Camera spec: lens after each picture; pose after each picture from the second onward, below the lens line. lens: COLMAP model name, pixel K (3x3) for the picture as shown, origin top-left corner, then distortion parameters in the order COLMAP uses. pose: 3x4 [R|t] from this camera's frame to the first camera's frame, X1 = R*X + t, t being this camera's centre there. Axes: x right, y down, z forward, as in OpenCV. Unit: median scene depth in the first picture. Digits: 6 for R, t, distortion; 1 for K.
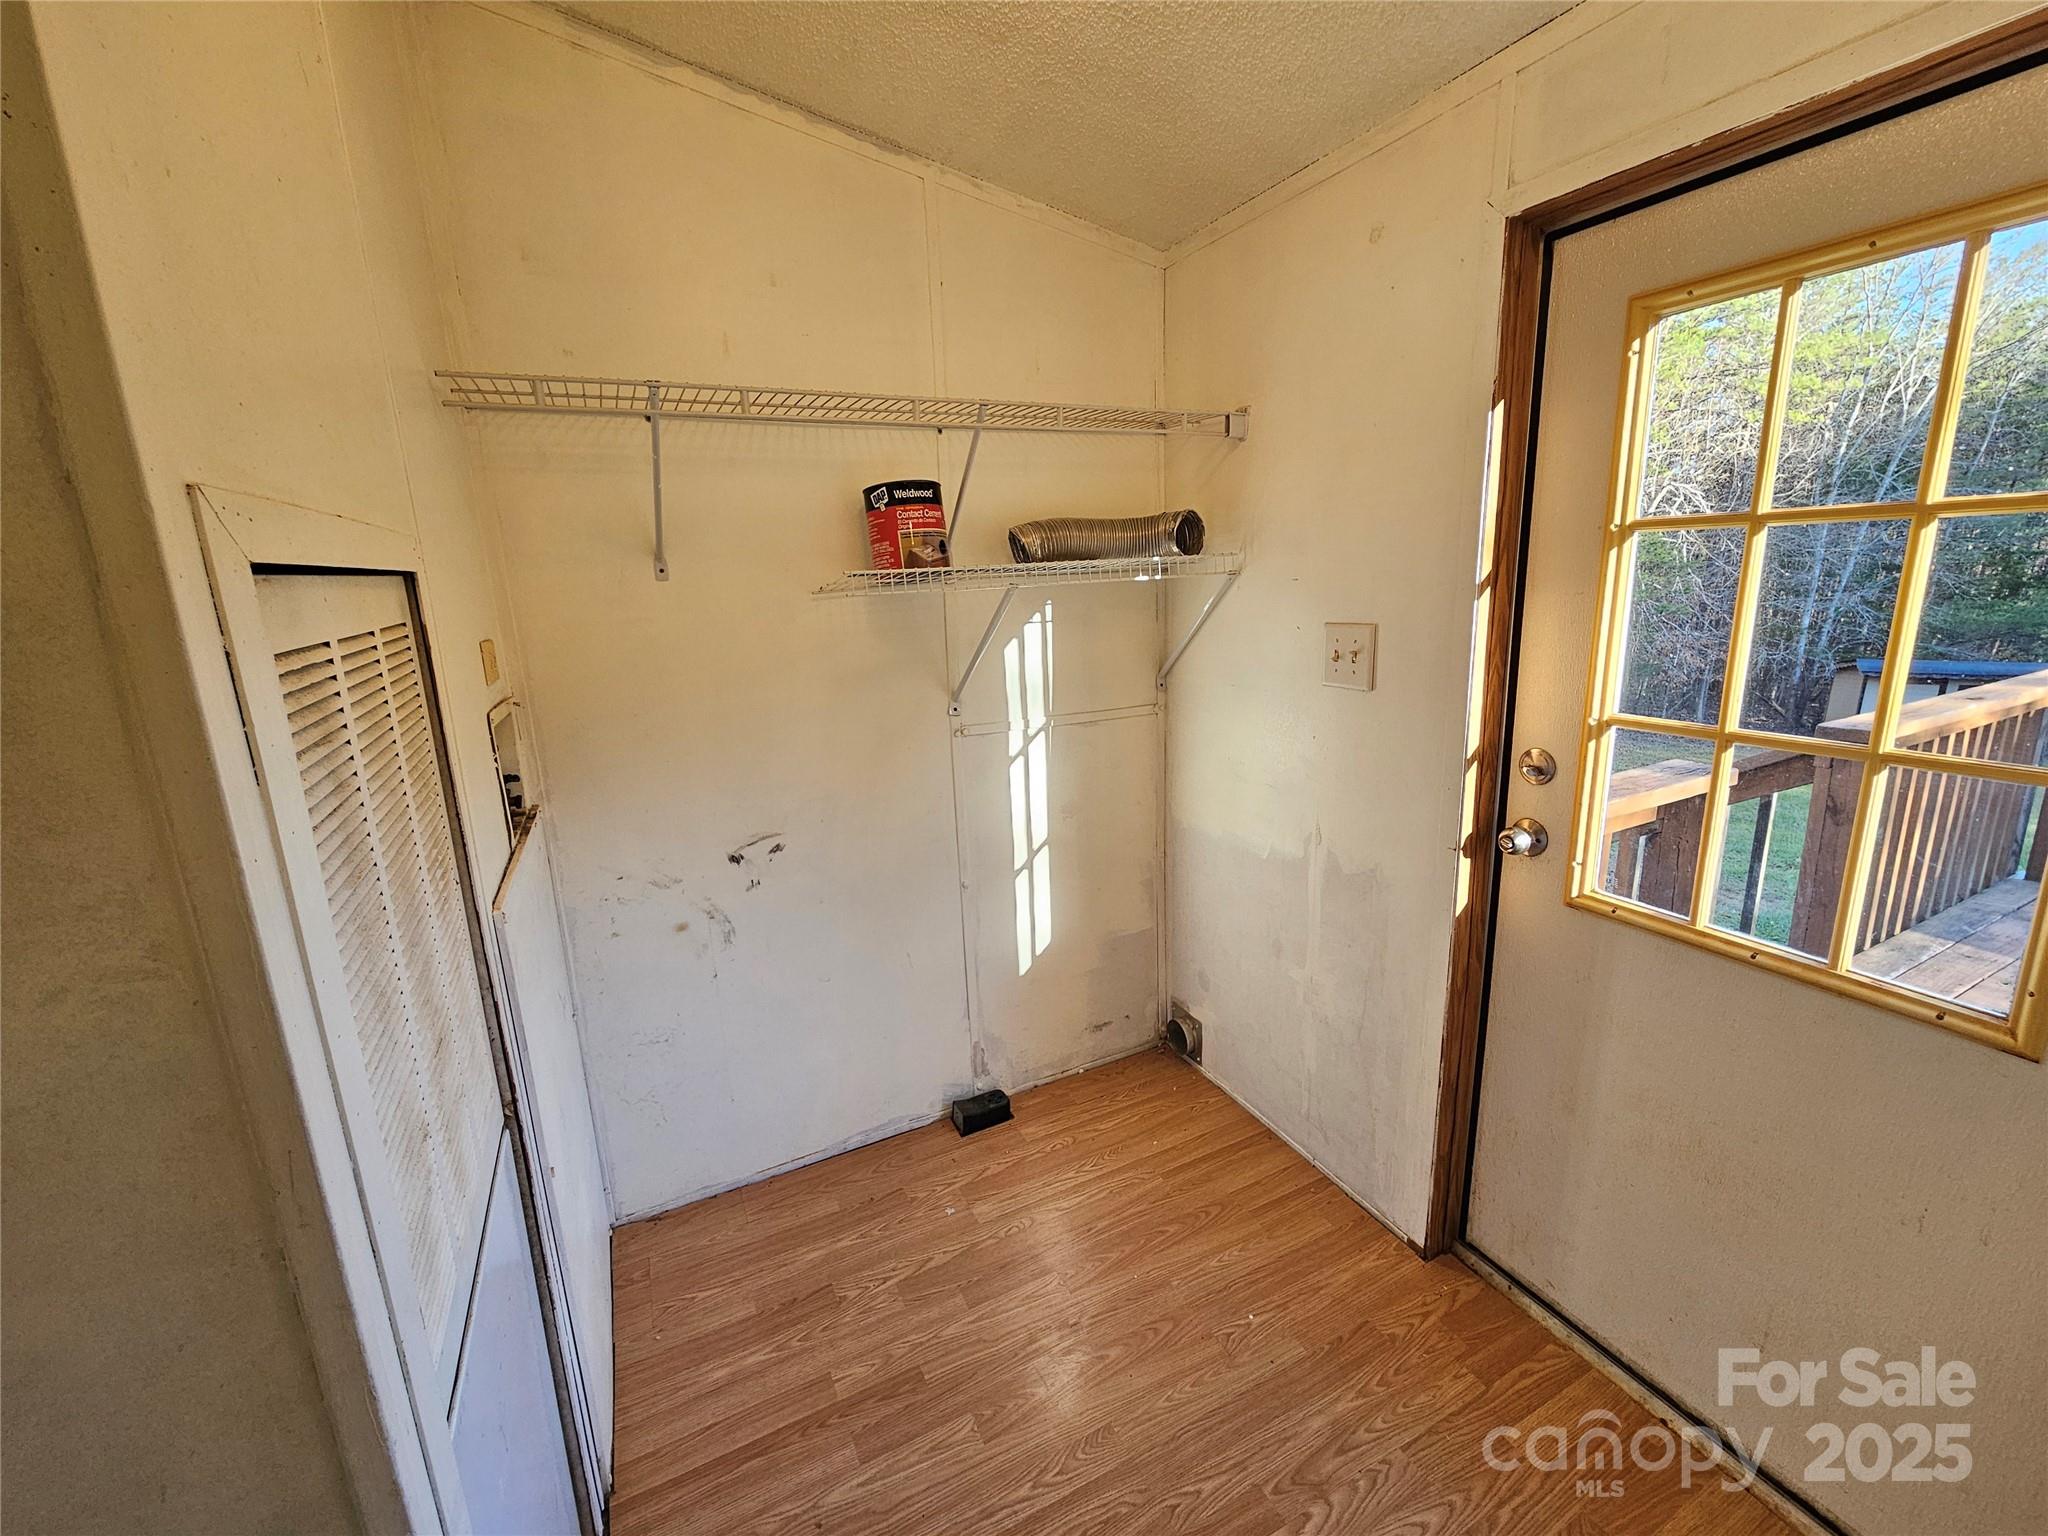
lens RADIAL K [[836.9, 0, 1023.4], [0, 836.9, 770.9], [0, 0, 1]] dist [0.000119, 0.000661]
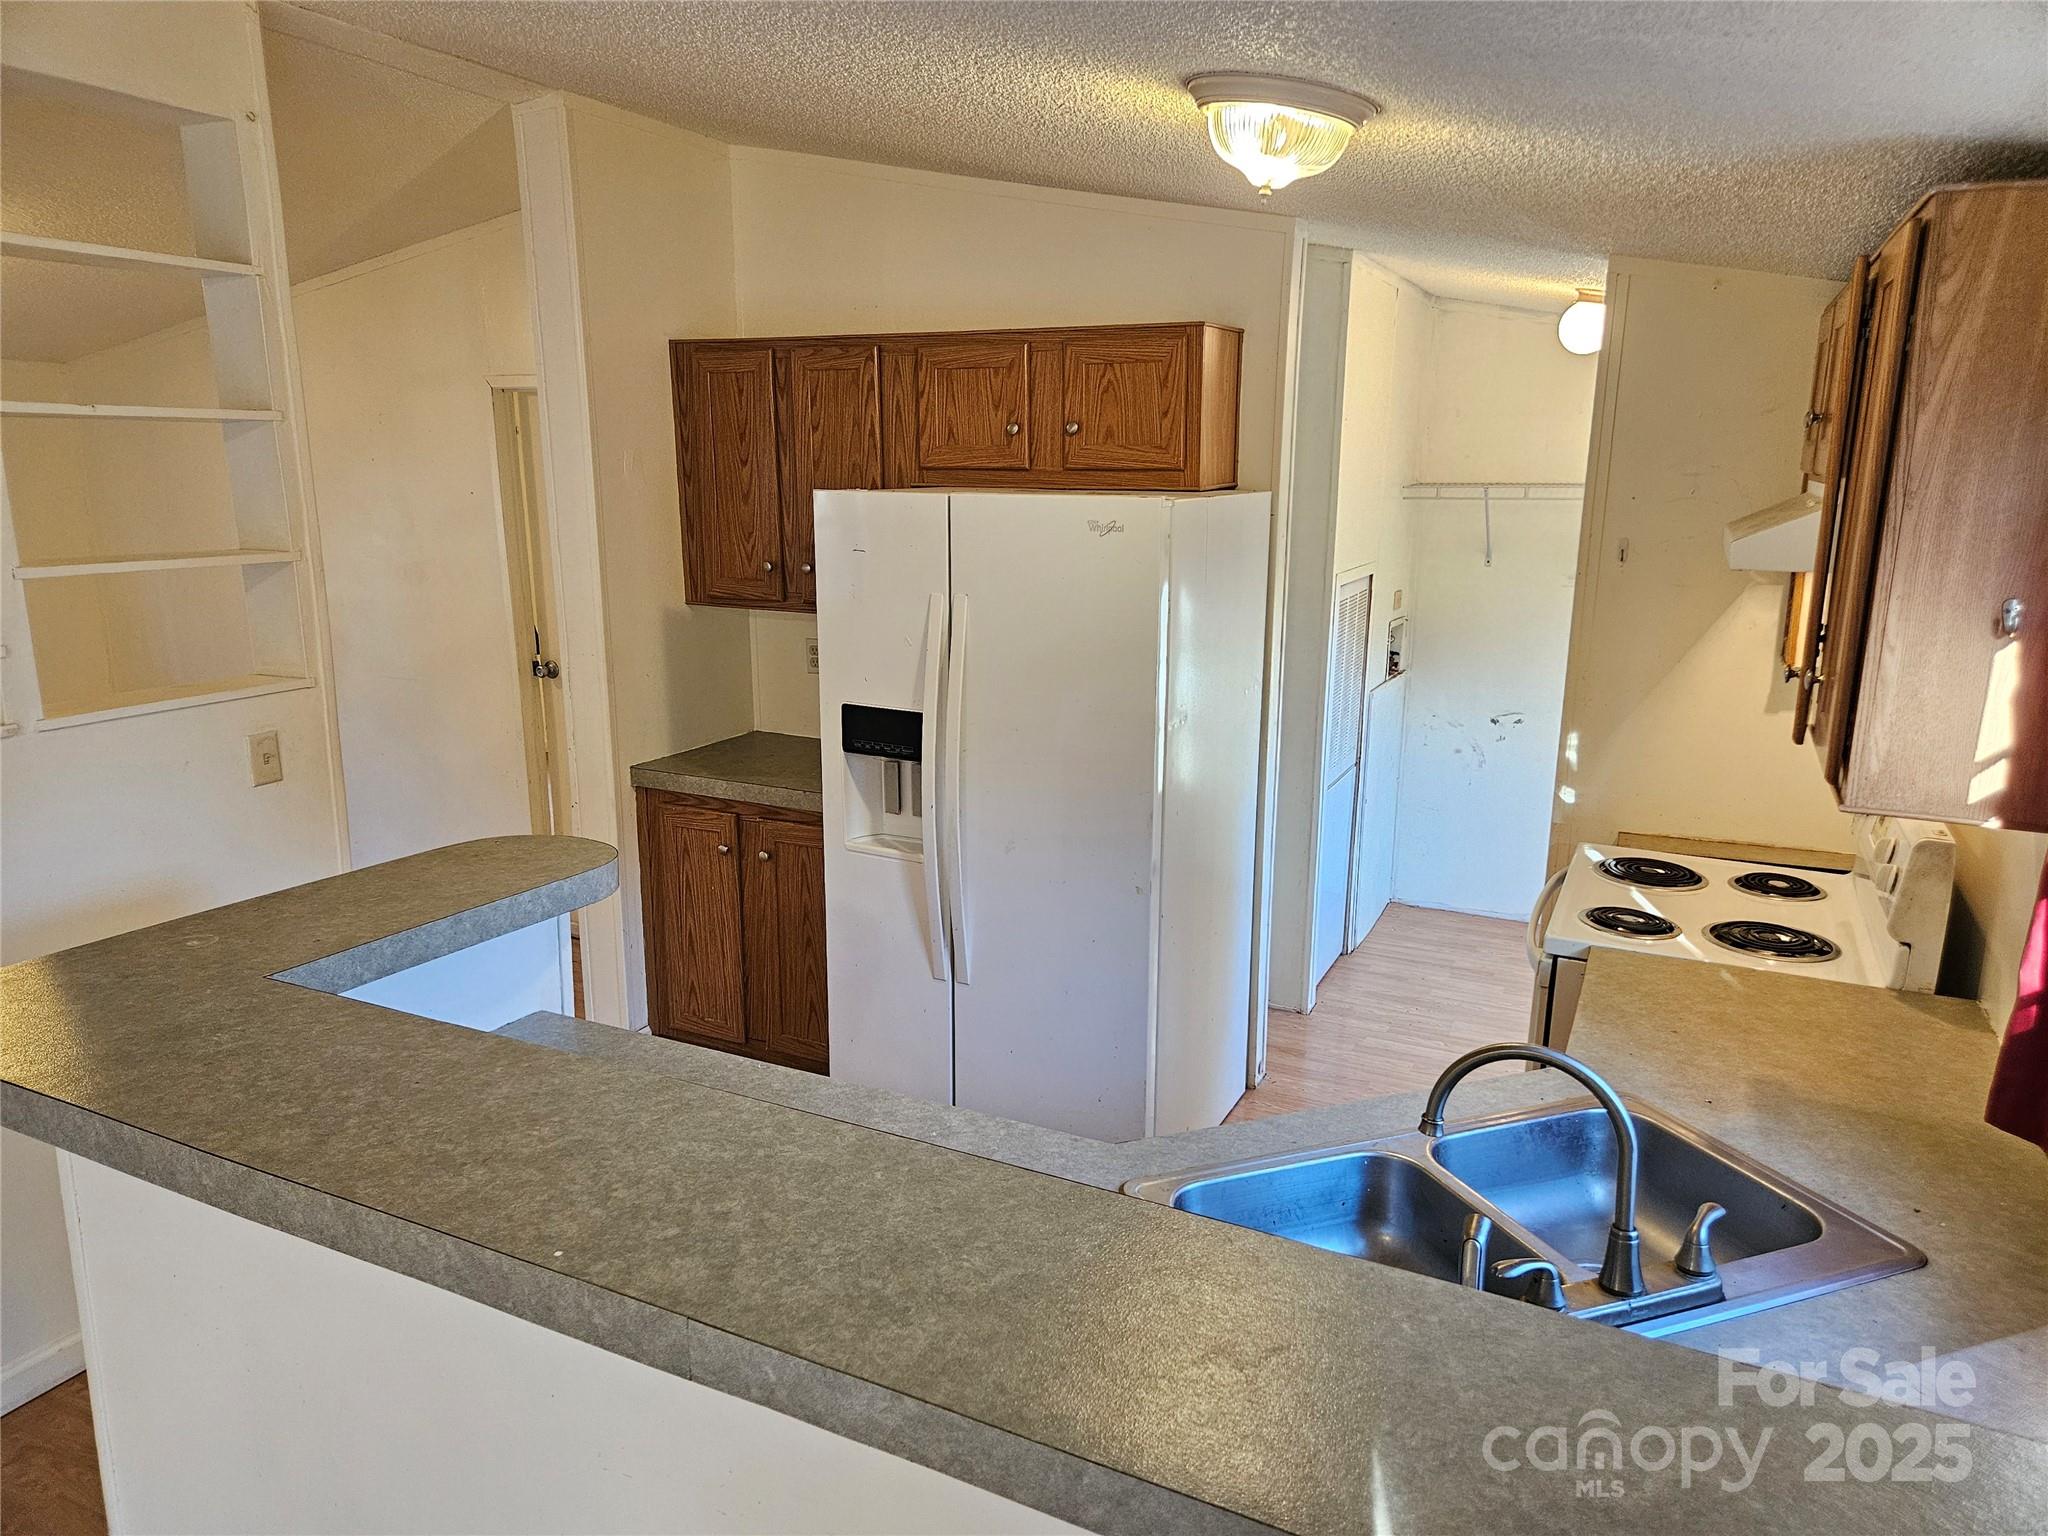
lens RADIAL K [[1390.3, 0, 1021.2], [0, 1390.3, 774.4], [0, 0, 1]] dist [0.060902, -0.022660]
pose [[0.626299, 0.214971, -0.749358, 1.228033], [-0.209212, 0.972316, 0.104076, 0.109865], [0.750986, 0.091592, 0.653935, -1.624875]]
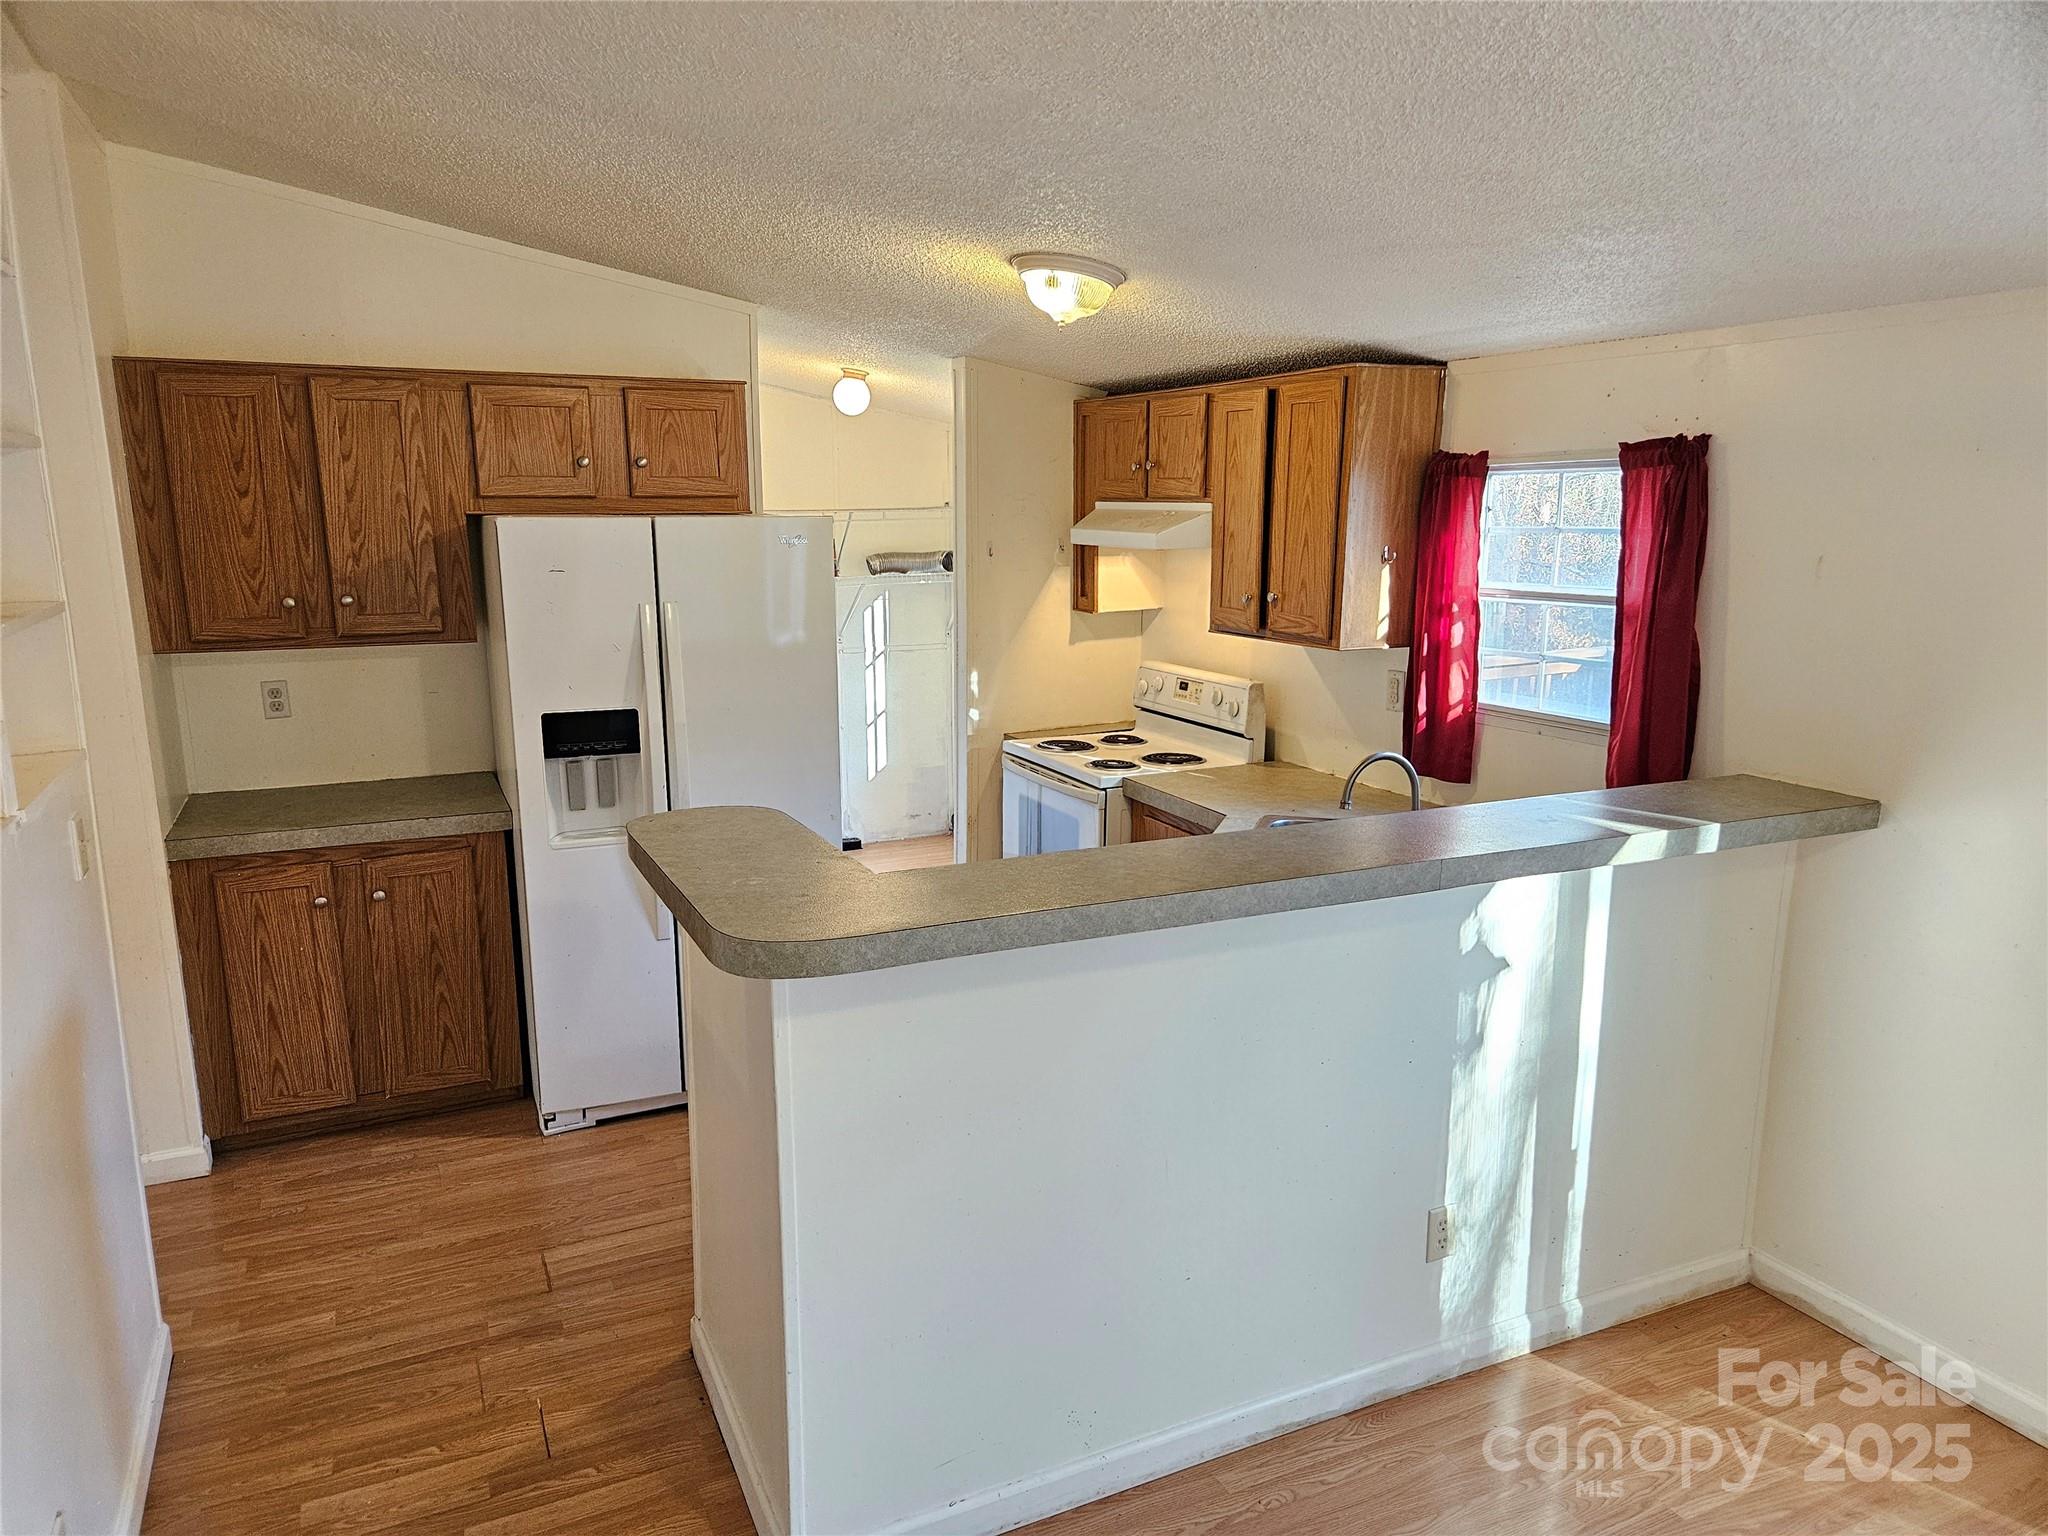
lens RADIAL K [[1390.3, 0, 1026.6], [0, 1390.3, 783.3], [0, 0, 1]] dist [0.060902, -0.022660]
pose [[0.999383, 0.034124, 0.008330, 0.388274], [-0.033877, 0.999026, -0.028257, 0.383265], [-0.009286, 0.027958, 0.999566, -2.582492]]
